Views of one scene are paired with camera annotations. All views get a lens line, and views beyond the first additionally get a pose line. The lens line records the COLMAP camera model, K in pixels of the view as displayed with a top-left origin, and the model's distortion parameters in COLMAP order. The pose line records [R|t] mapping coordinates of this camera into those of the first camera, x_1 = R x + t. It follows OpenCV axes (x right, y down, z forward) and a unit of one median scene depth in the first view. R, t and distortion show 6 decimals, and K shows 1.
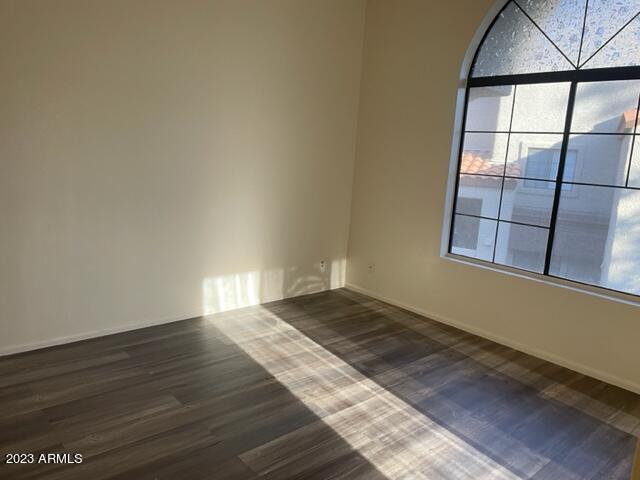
lens RADIAL K [[484.1, 0, 313.6], [0, 484.1, 240.4], [0, 0, 1]] dist [0.066995, -0.084002]
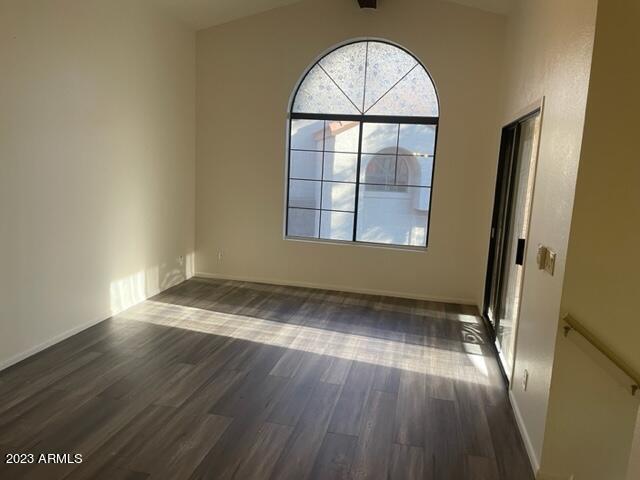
lens RADIAL K [[484.1, 0, 322.3], [0, 484.1, 240.6], [0, 0, 1]] dist [0.066995, -0.084002]
pose [[0.798153, -0.118331, 0.590720, -0.533975], [0.109220, 0.992694, 0.051280, -0.023449], [-0.592472, 0.023589, 0.805245, -0.208686]]
